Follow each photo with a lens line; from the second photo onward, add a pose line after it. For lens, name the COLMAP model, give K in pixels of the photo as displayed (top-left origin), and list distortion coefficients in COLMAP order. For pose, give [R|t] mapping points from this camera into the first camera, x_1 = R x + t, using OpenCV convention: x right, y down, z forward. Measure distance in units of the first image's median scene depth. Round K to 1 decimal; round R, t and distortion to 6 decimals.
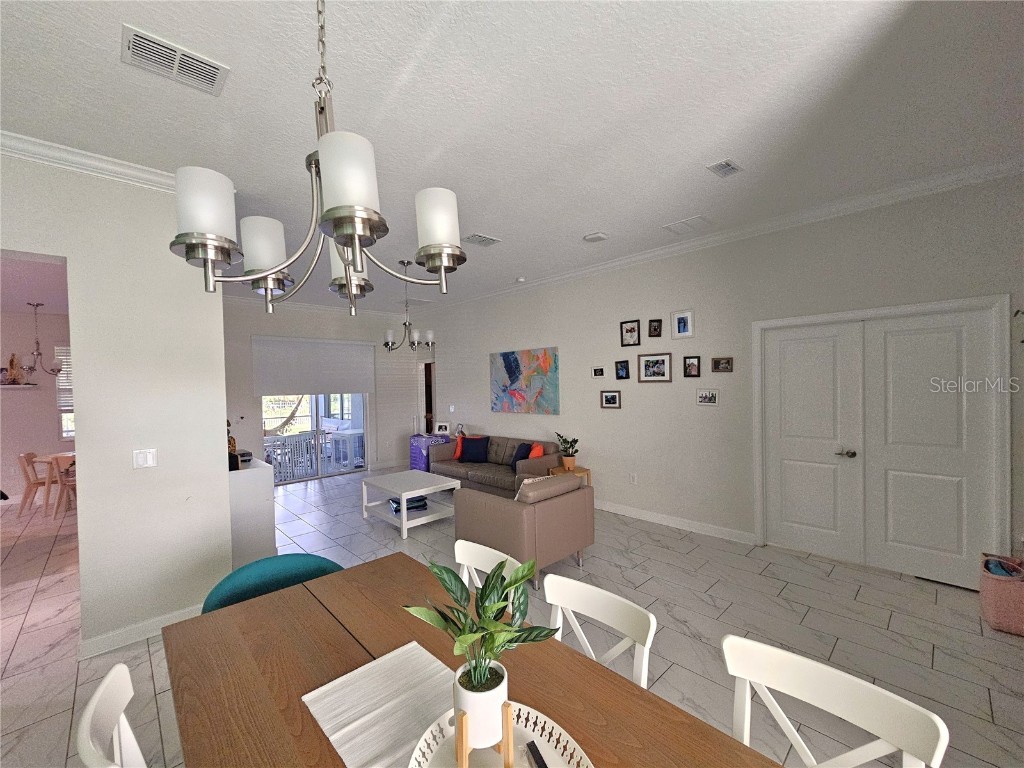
lens RADIAL K [[420.1, 0, 506.7], [0, 420.1, 390.5], [0, 0, 1]] dist [0.000429, 0.001434]
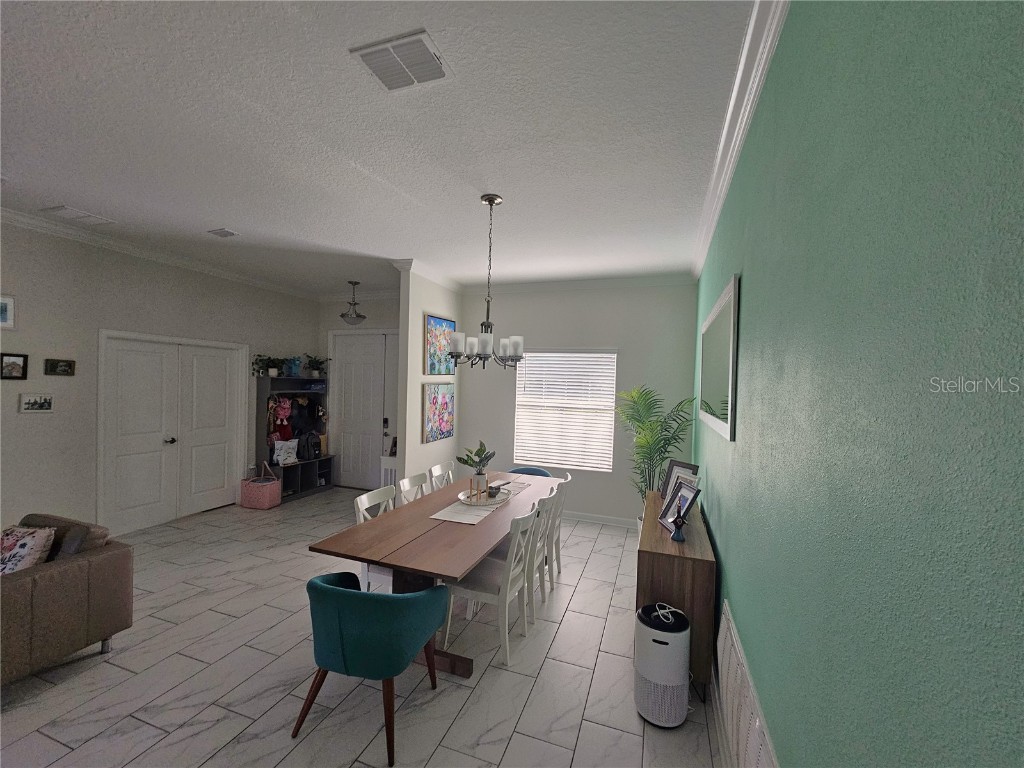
lens RADIAL K [[420.1, 0, 508.9], [0, 420.1, 385.7], [0, 0, 1]] dist [0.000429, 0.001434]
pose [[-0.449531, 0.013717, 0.893159, -0.754868], [0.005112, 0.999905, -0.012784, -0.004237], [-0.893250, -0.001181, -0.449559, 0.535251]]
